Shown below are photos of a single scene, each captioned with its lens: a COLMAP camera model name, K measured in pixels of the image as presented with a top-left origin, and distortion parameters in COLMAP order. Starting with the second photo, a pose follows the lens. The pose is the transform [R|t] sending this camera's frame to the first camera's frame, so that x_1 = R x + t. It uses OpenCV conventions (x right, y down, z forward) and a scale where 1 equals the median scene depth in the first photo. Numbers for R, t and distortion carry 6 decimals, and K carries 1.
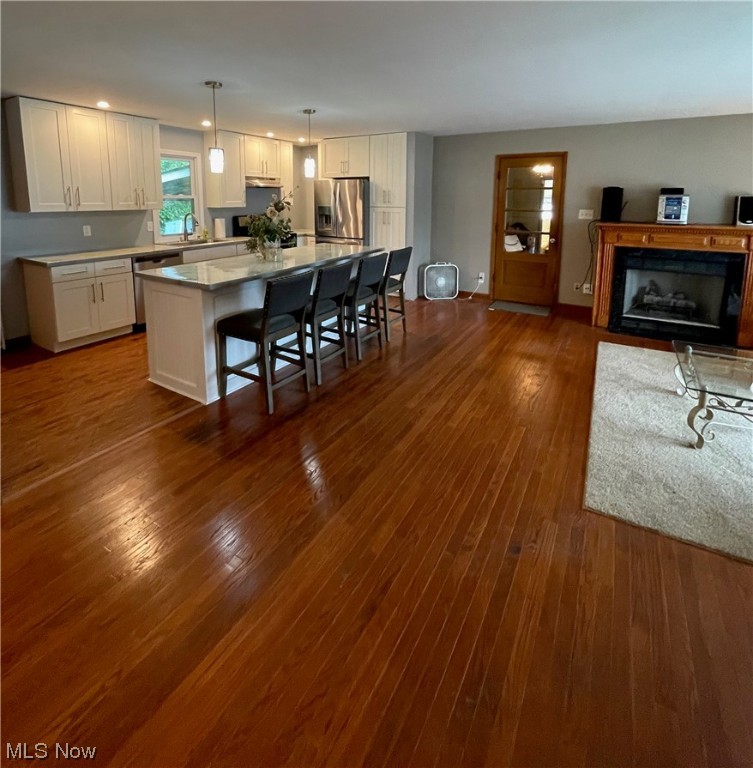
lens RADIAL K [[415.5, 0, 363.5], [0, 415.5, 253.1], [0, 0, 1]] dist [-0.001583, -0.001134]
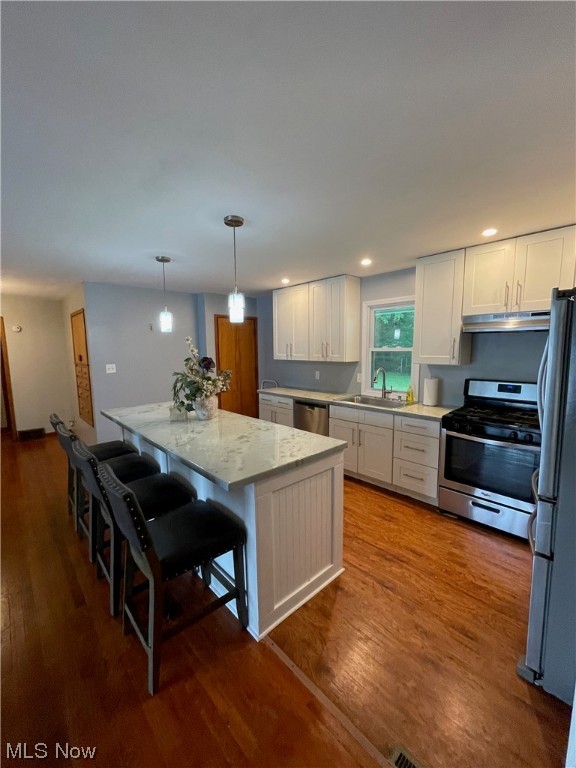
lens RADIAL K [[308.6, 0, 286.2], [0, 308.6, 382.7], [0, 0, 1]] dist [-0.003434, -0.000318]
pose [[-0.278940, 0.108946, -0.954109, 0.339140], [-0.116554, 0.982358, 0.146247, -0.176332], [0.953209, 0.151999, -0.261321, 1.256729]]
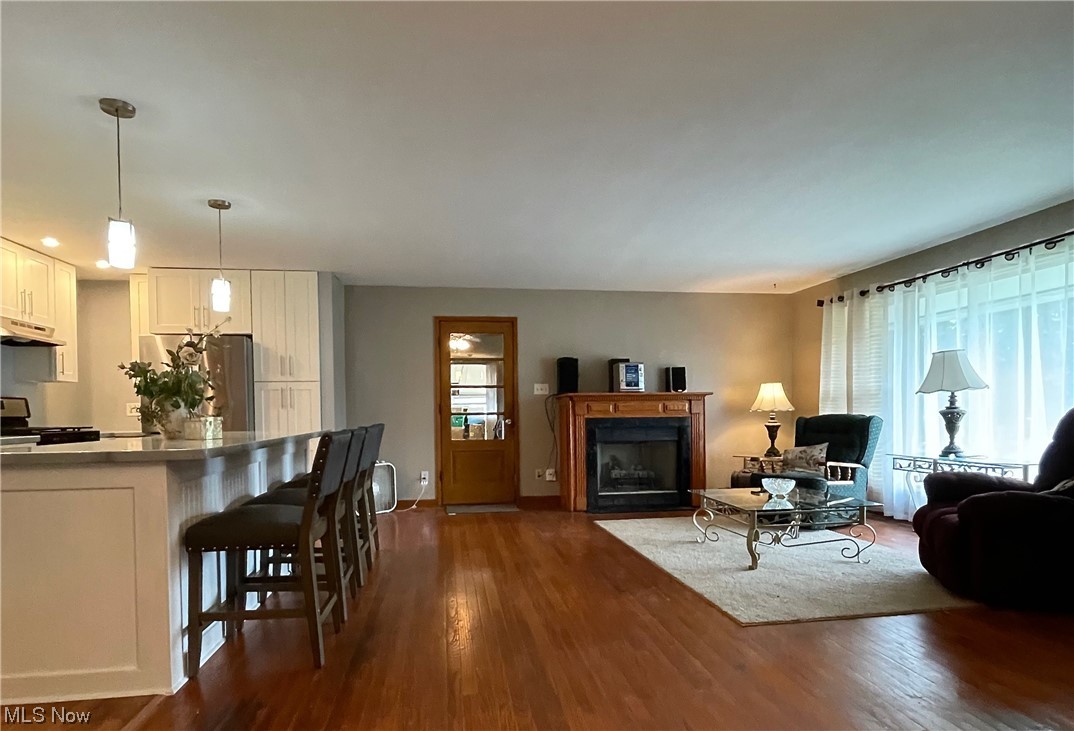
lens RADIAL K [[595.6, 0, 530.2], [0, 595.6, 421.5], [0, 0, 1]] dist [0.013398, 0.003754]
pose [[0.772278, -0.023961, 0.634833, -0.346882], [0.099517, 0.991514, -0.083639, 0.094999], [-0.627442, 0.127769, 0.768109, 0.077209]]
